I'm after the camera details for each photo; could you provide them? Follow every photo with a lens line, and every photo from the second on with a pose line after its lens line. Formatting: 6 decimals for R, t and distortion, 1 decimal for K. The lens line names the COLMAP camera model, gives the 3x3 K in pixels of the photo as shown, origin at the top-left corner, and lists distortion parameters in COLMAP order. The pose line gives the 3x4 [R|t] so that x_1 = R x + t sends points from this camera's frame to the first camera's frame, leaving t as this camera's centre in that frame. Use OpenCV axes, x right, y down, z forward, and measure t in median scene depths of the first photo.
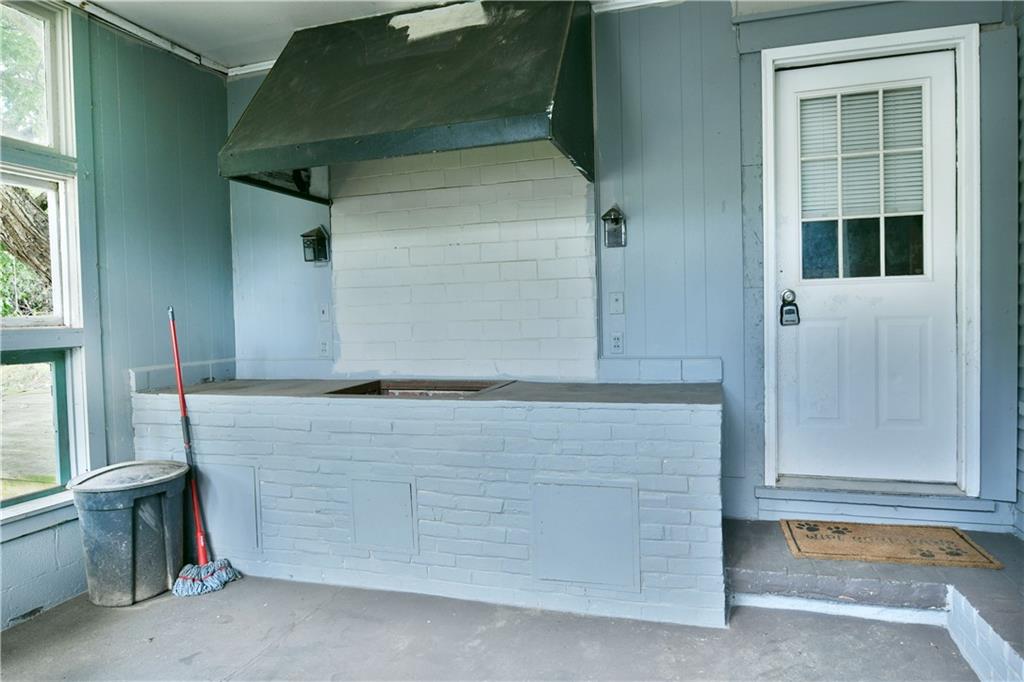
lens RADIAL K [[644.0, 0, 507.7], [0, 644.0, 340.2], [0, 0, 1]] dist [-0.013446, -0.001398]
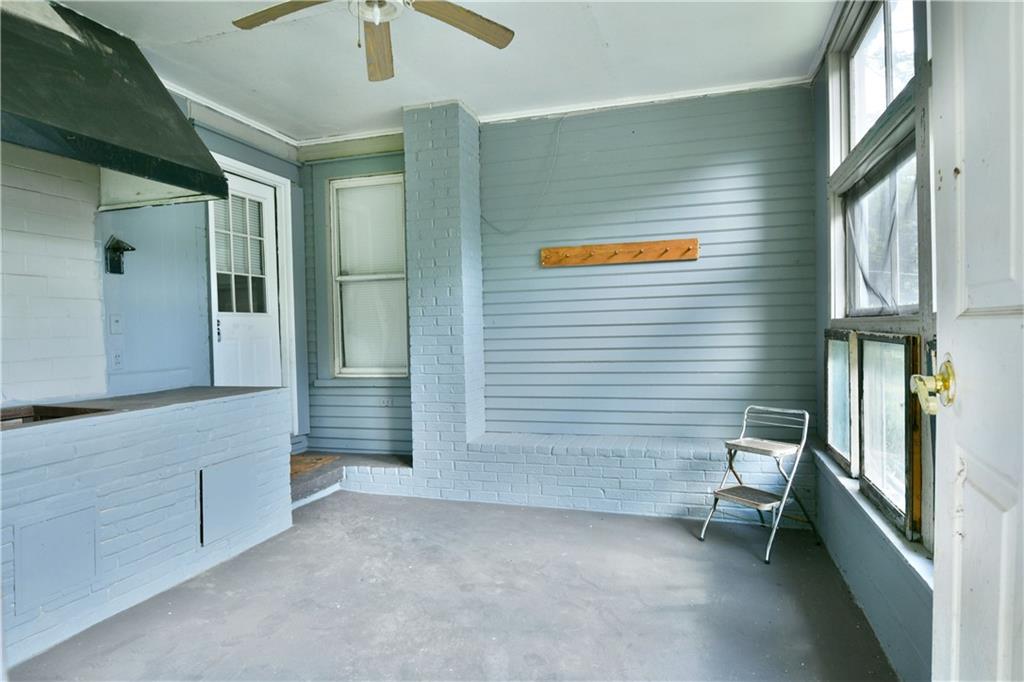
lens RADIAL K [[626.1, 0, 513.5], [0, 626.1, 344.4], [0, 0, 1]] dist [-0.012901, -0.003451]
pose [[-0.008980, -0.002695, 0.999956, -2.797578], [0.058887, 0.998259, 0.003219, 0.046401], [-0.998224, 0.058913, -0.008805, 0.979433]]
